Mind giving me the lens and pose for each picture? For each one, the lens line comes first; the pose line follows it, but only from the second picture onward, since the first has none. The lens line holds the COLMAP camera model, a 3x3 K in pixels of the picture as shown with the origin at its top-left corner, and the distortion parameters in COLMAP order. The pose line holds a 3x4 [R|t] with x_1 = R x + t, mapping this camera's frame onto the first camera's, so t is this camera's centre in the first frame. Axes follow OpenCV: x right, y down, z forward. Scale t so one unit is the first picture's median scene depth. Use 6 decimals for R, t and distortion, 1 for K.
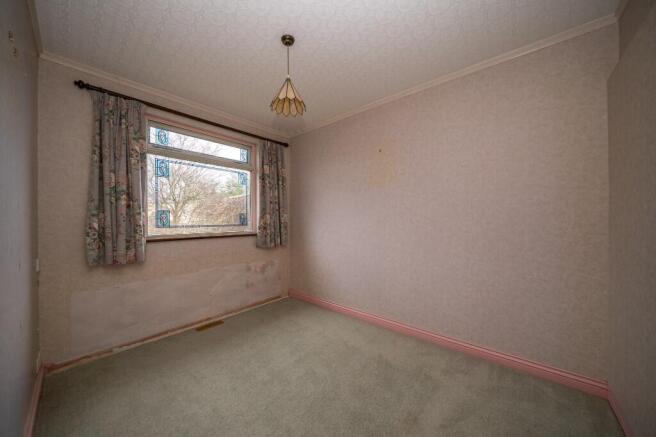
lens RADIAL K [[228.5, 0, 325.8], [0, 228.5, 218.0], [0, 0, 1]] dist [-0.000571, -0.000019]
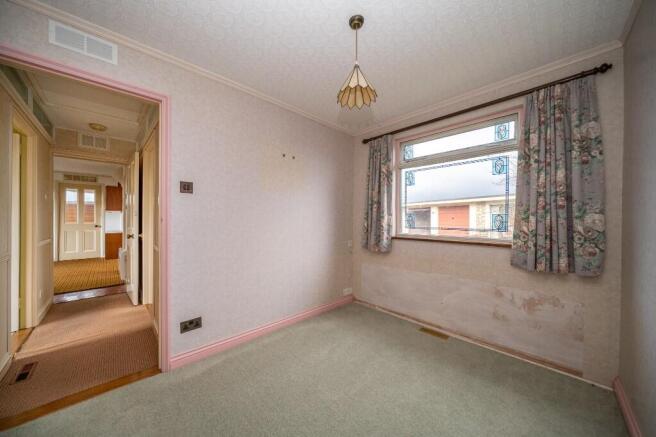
lens RADIAL K [[228.5, 0, 325.8], [0, 228.5, 218.0], [0, 0, 1]] dist [-0.000571, -0.000019]
pose [[-0.087623, 0.003643, -0.996147, 0.436734], [0.001812, 0.999992, 0.003498, -0.012951], [0.996152, -0.001499, -0.087629, 0.574309]]
